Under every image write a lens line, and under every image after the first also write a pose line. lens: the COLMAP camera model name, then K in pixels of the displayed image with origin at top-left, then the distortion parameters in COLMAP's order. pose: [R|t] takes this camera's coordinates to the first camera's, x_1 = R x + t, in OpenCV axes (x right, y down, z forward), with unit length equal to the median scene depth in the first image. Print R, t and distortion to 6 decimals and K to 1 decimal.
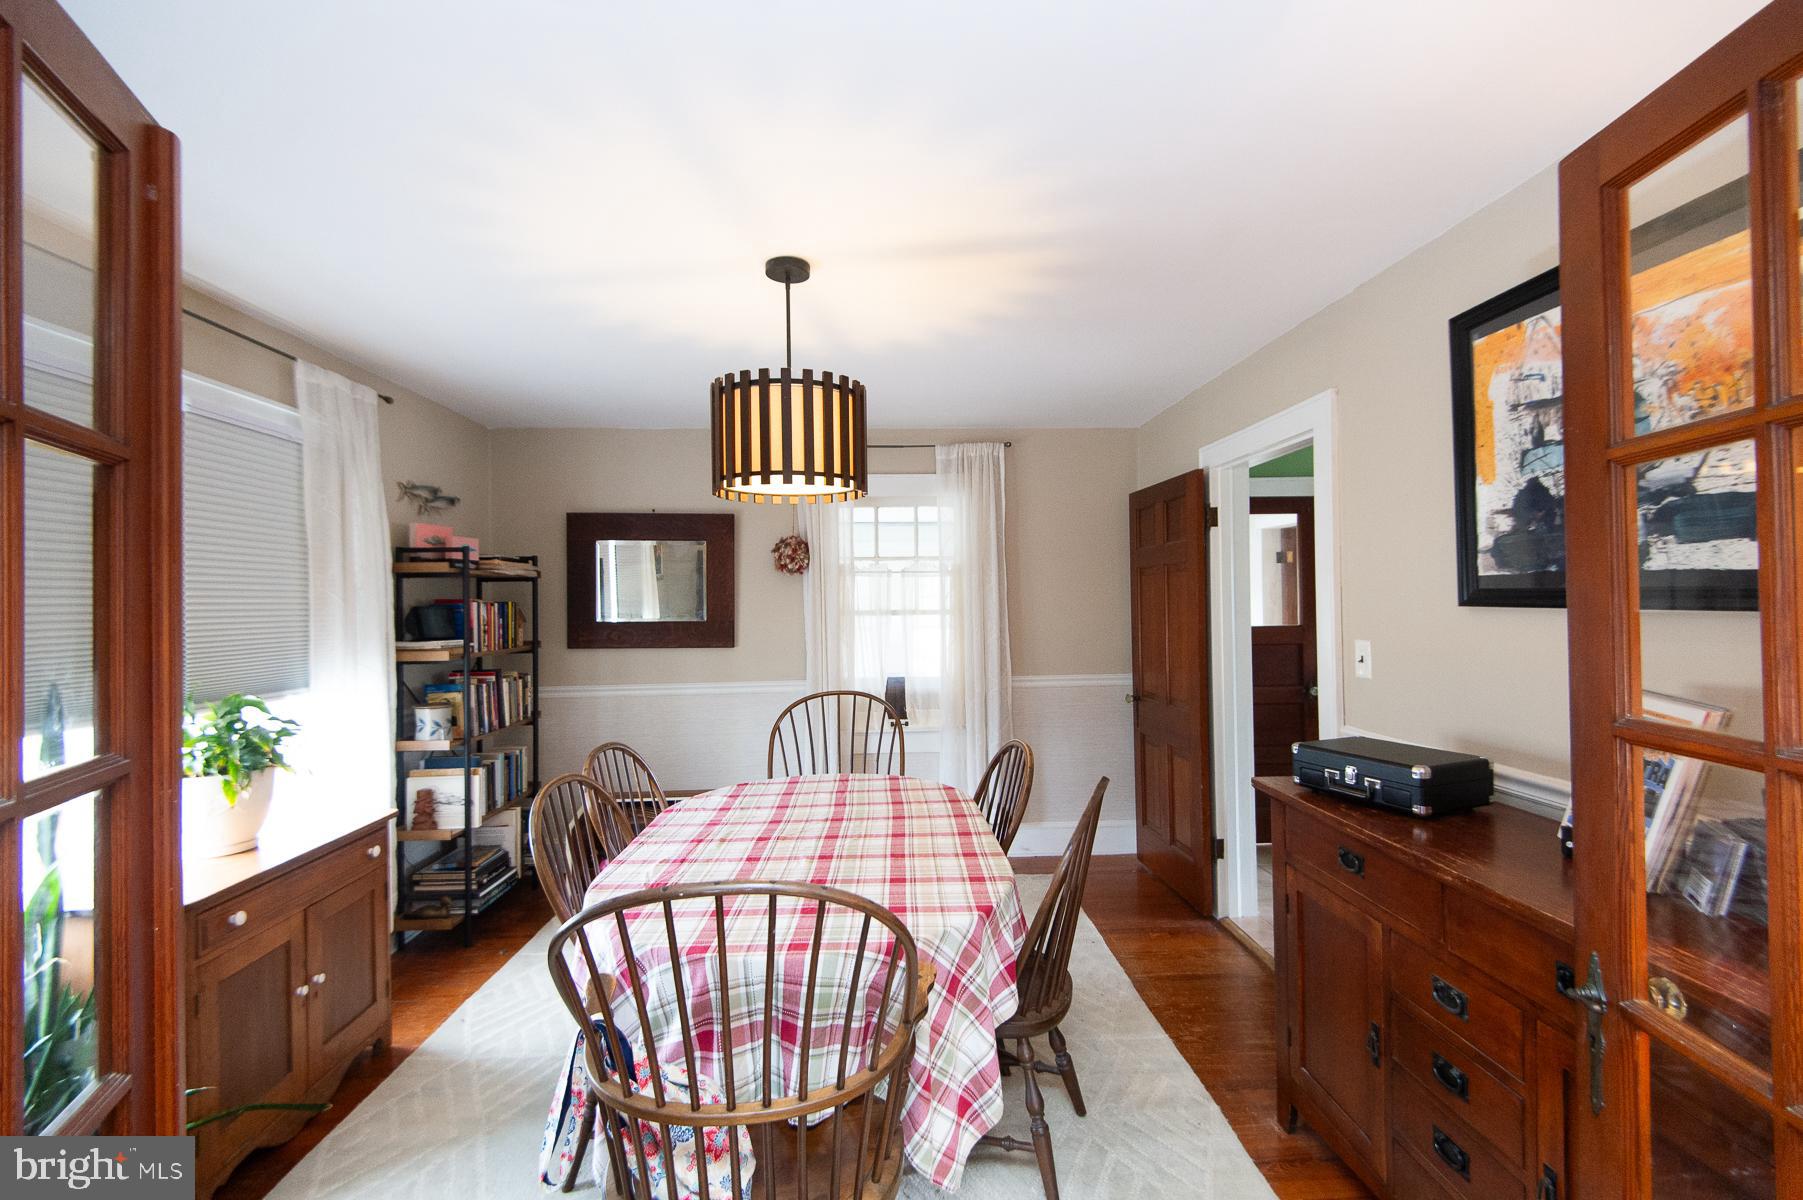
lens RADIAL K [[808.8, 0, 898.1], [0, 808.8, 596.6], [0, 0, 1]] dist [0.048638, -0.028628]
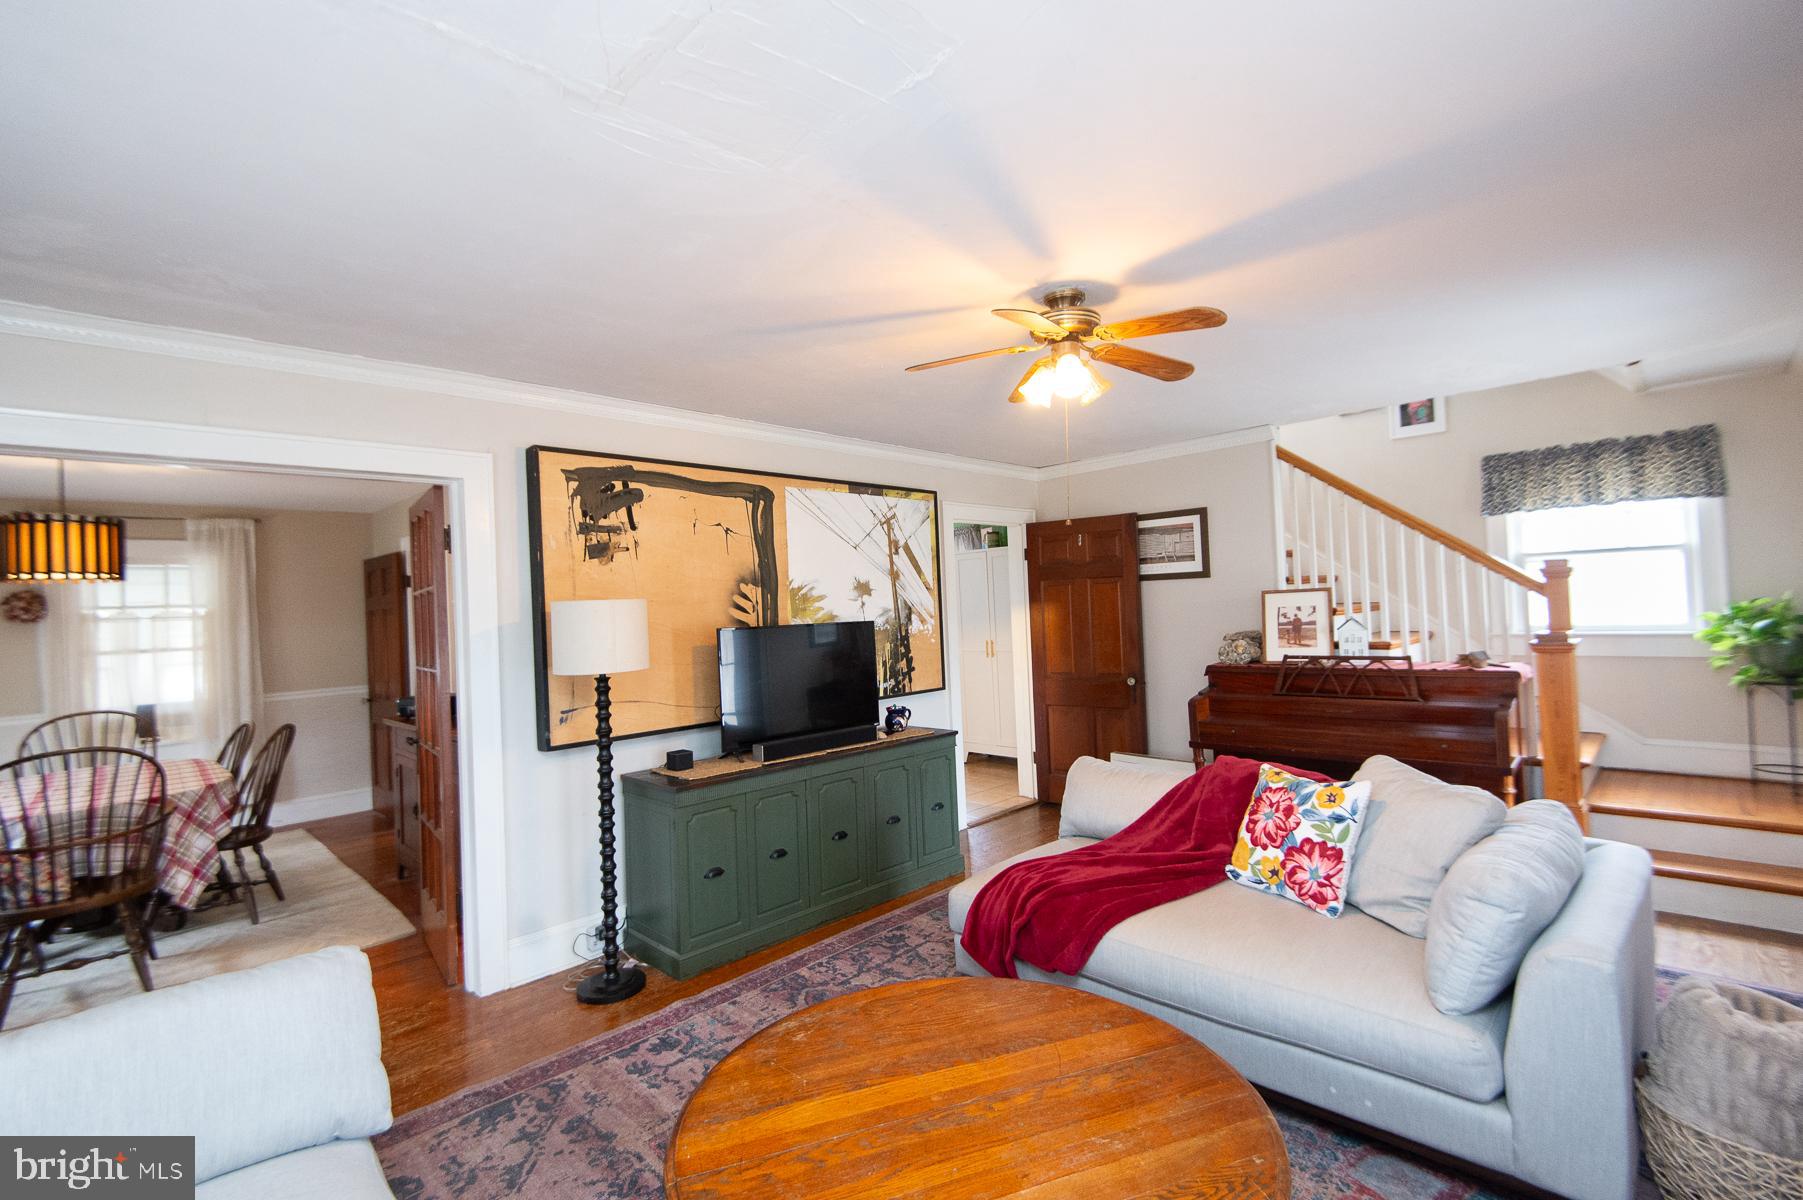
lens RADIAL K [[808.8, 0, 898.1], [0, 808.8, 596.6], [0, 0, 1]] dist [0.048638, -0.028628]
pose [[0.734619, -0.009139, 0.678418, -0.012251], [0.029463, 0.999396, -0.018441, -0.006764], [-0.677839, 0.033536, 0.734445, -0.720649]]
